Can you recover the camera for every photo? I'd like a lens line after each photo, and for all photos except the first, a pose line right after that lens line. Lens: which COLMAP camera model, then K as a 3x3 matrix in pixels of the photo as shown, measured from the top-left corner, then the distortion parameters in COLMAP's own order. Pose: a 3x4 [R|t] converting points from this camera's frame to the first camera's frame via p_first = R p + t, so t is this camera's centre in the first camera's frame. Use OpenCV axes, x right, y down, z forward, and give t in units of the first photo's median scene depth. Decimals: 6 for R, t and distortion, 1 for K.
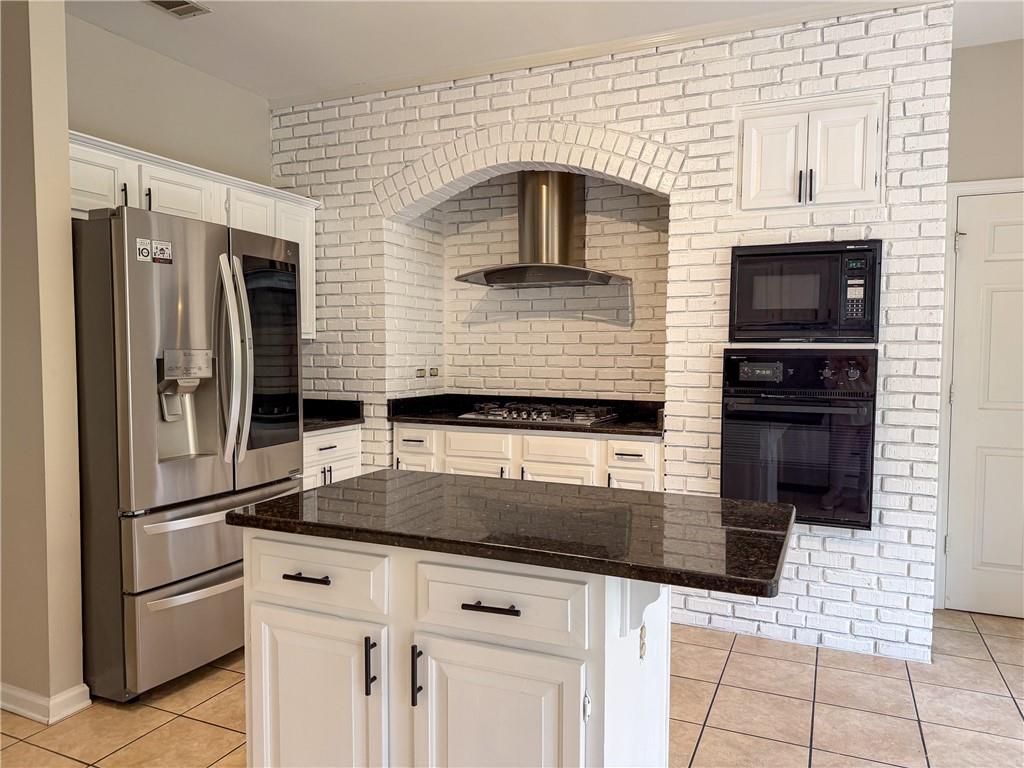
lens RADIAL K [[714.6, 0, 514.6], [0, 714.6, 385.5], [0, 0, 1]] dist [0.013785, -0.013397]
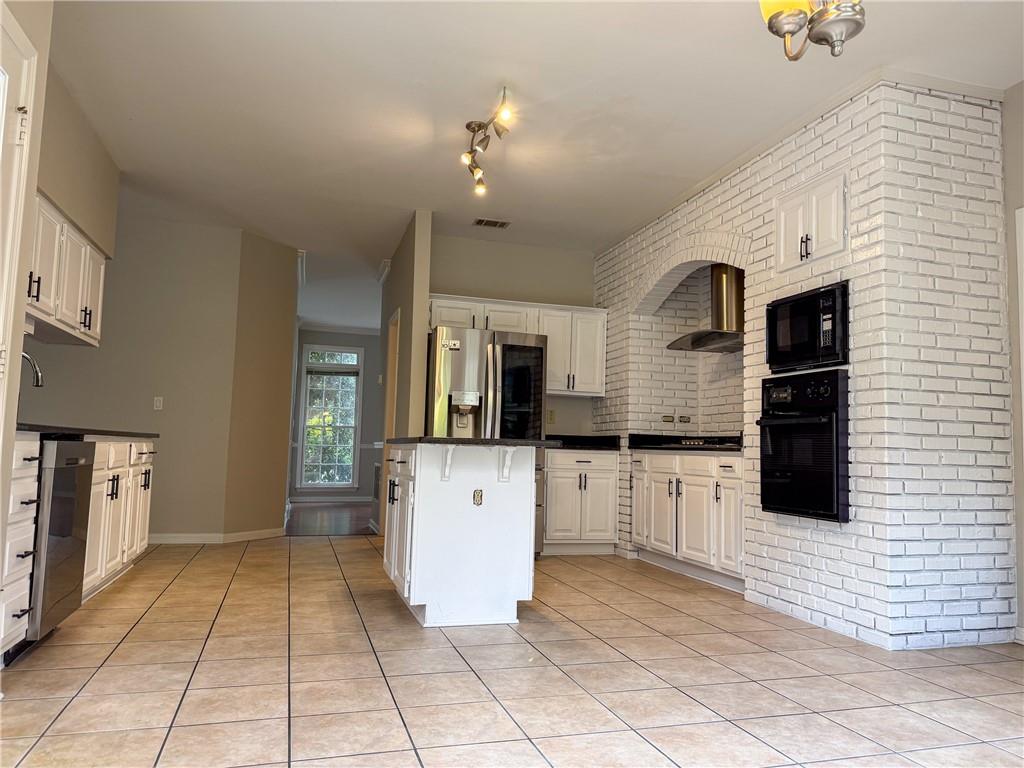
lens RADIAL K [[714.6, 0, 512.1], [0, 714.6, 385.8], [0, 0, 1]] dist [0.013785, -0.013397]
pose [[0.650031, -0.056121, -0.757833, 0.959234], [-0.059362, 0.990472, -0.124266, 0.144566], [0.757586, 0.125763, 0.640506, -0.167014]]
